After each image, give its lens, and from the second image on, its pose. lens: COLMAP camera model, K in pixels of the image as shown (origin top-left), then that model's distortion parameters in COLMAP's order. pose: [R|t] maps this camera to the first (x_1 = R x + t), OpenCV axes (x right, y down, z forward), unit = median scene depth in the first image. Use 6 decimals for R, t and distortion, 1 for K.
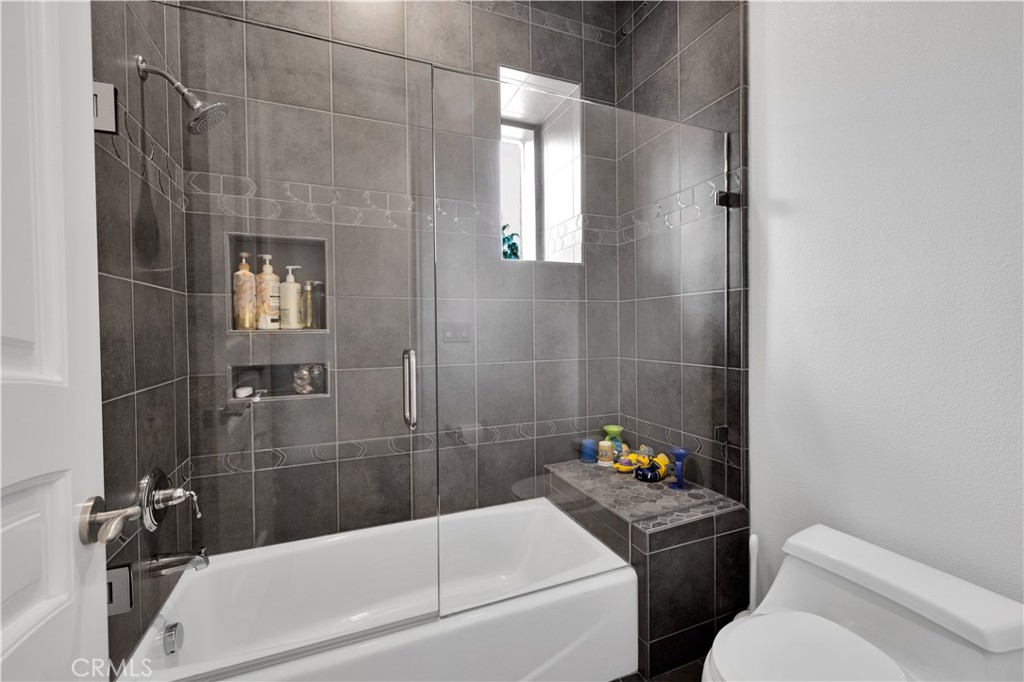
lens RADIAL K [[427.2, 0, 503.4], [0, 427.2, 338.2], [0, 0, 1]] dist [0.000375, -0.000138]
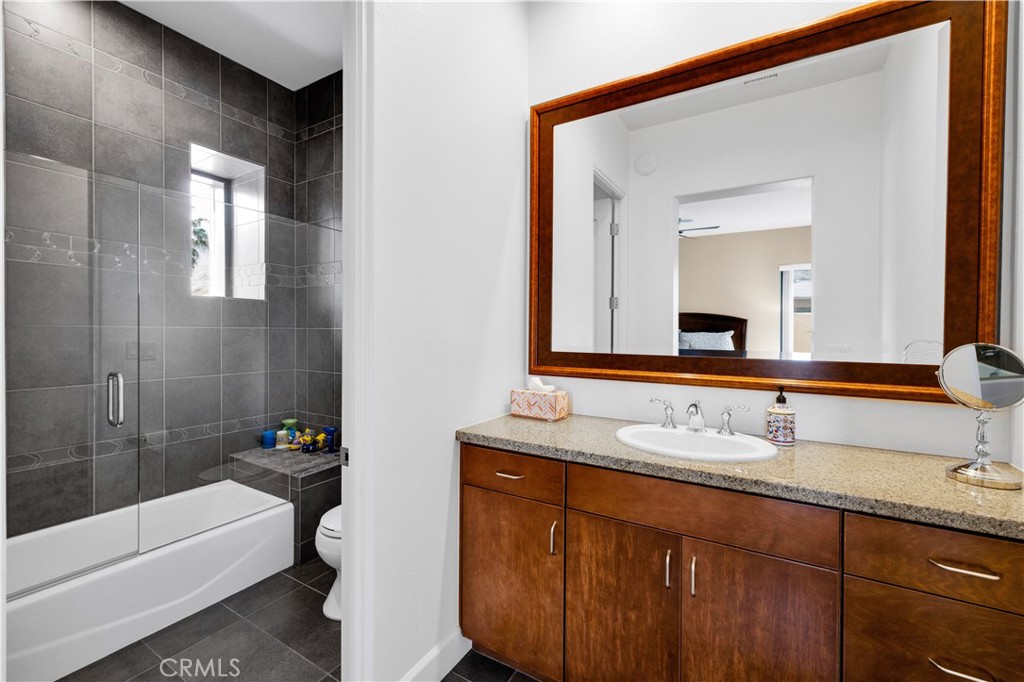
lens RADIAL K [[427.2, 0, 503.4], [0, 427.2, 338.2], [0, 0, 1]] dist [0.000375, -0.000138]
pose [[0.801119, 0.010324, 0.598416, -0.018708], [-0.005183, 0.999933, -0.010311, -0.049353], [-0.598483, 0.005159, 0.801119, -0.559905]]
